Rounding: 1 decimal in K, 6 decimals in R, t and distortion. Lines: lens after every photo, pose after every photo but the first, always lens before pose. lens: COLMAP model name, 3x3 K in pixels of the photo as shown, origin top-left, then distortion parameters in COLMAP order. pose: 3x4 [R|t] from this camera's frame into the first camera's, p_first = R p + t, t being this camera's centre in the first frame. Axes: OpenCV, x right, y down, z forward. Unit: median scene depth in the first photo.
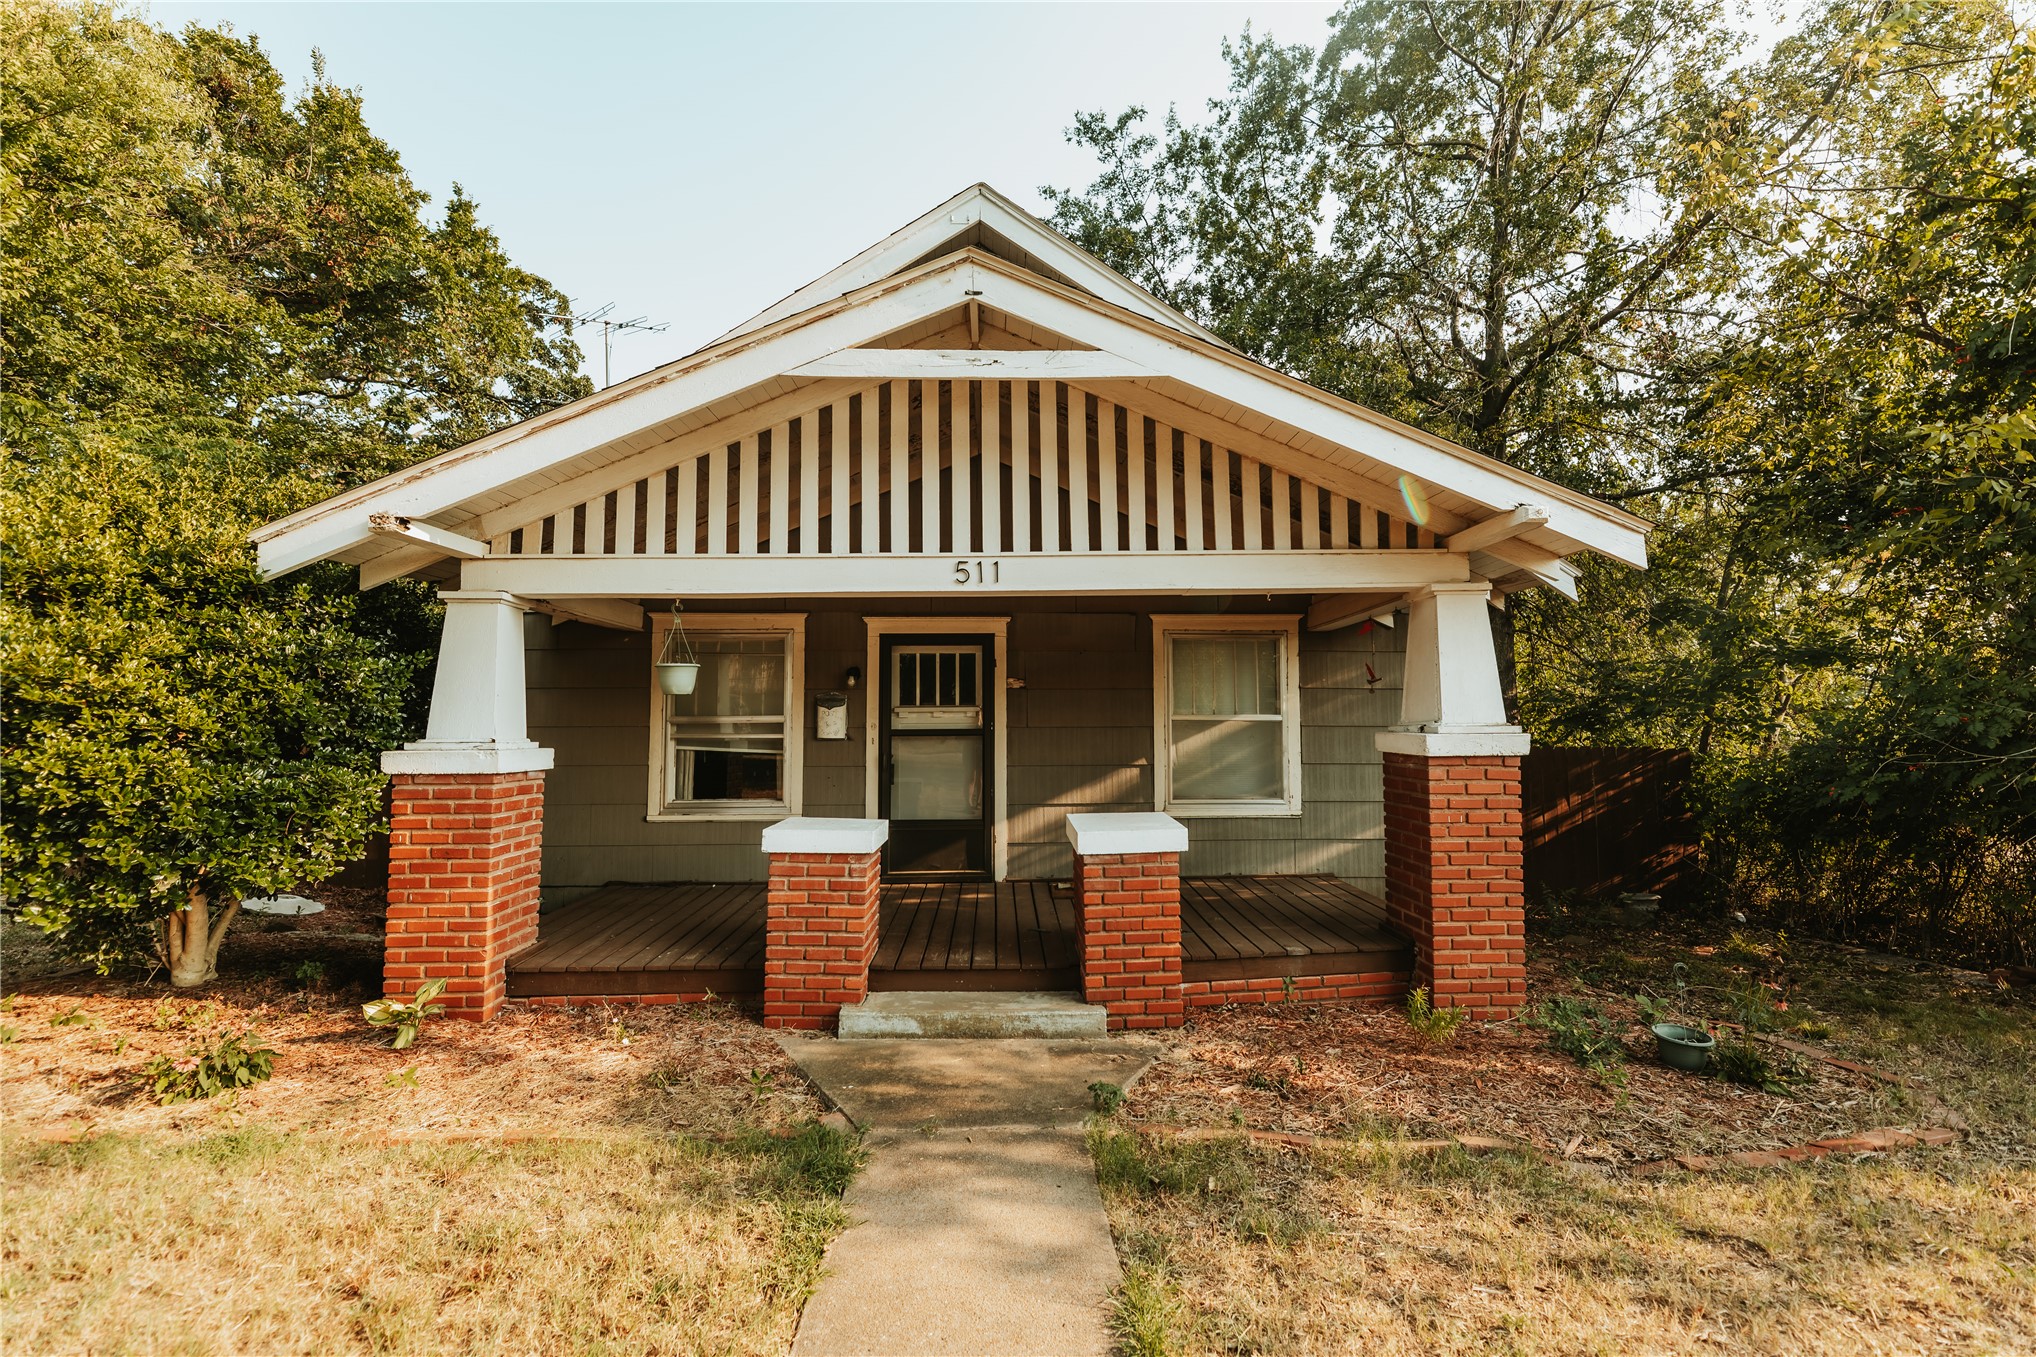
lens RADIAL K [[810.9, 0, 1009.9], [0, 810.9, 681.6], [0, 0, 1]] dist [-0.001170, -0.000051]
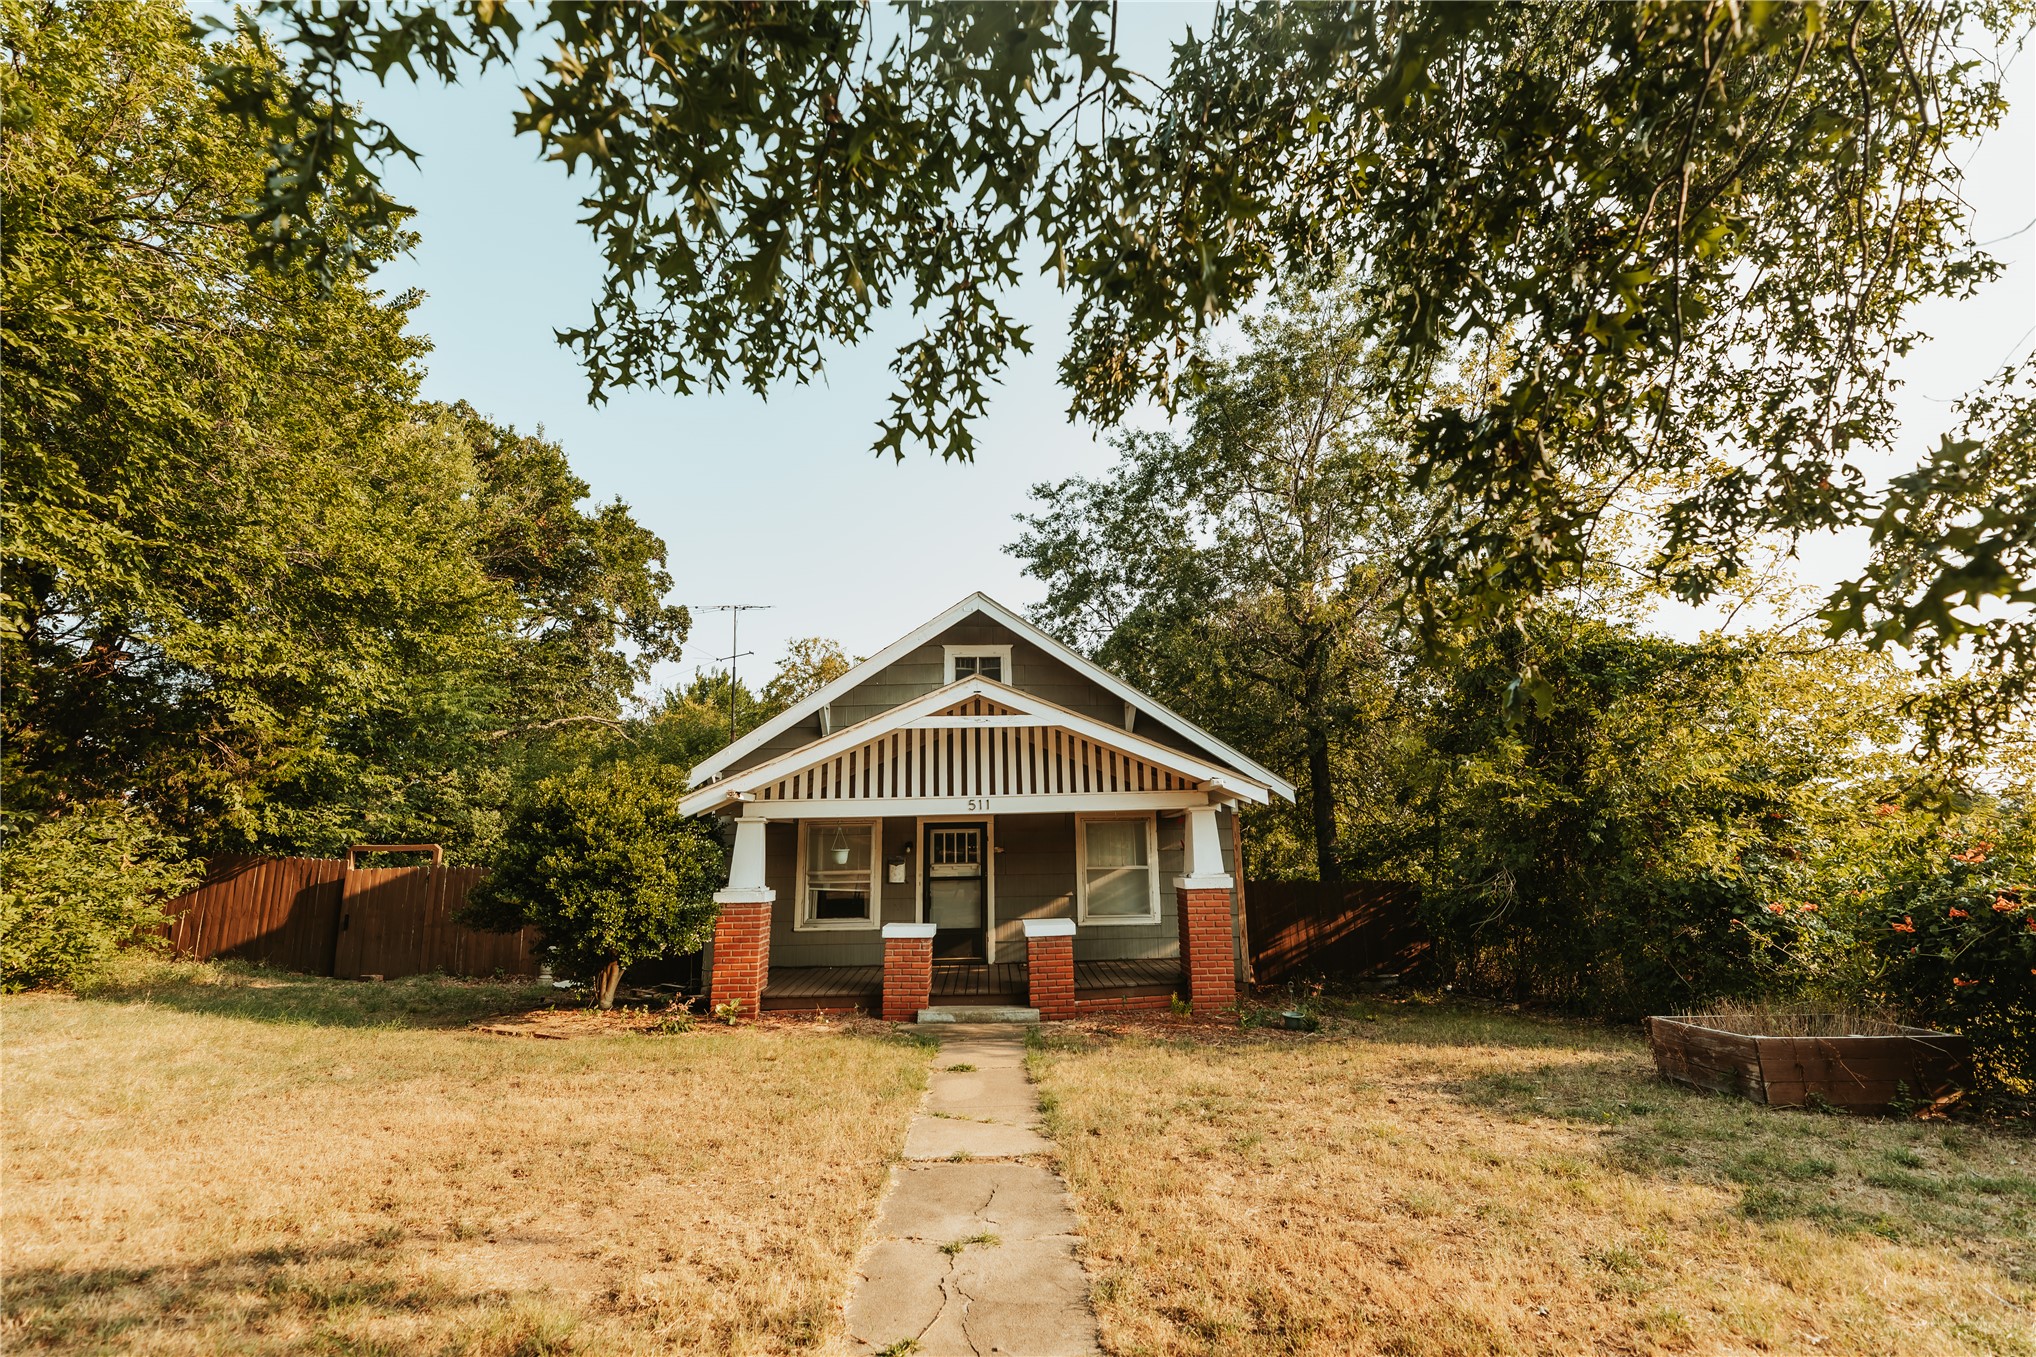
lens RADIAL K [[810.9, 0, 1009.9], [0, 810.9, 681.6], [0, 0, 1]] dist [-0.001170, -0.000051]
pose [[0.999856, -0.008741, 0.014553, 0.013561], [0.010931, 0.987385, -0.157958, -0.115315], [-0.012989, 0.158095, 0.987339, -1.178918]]
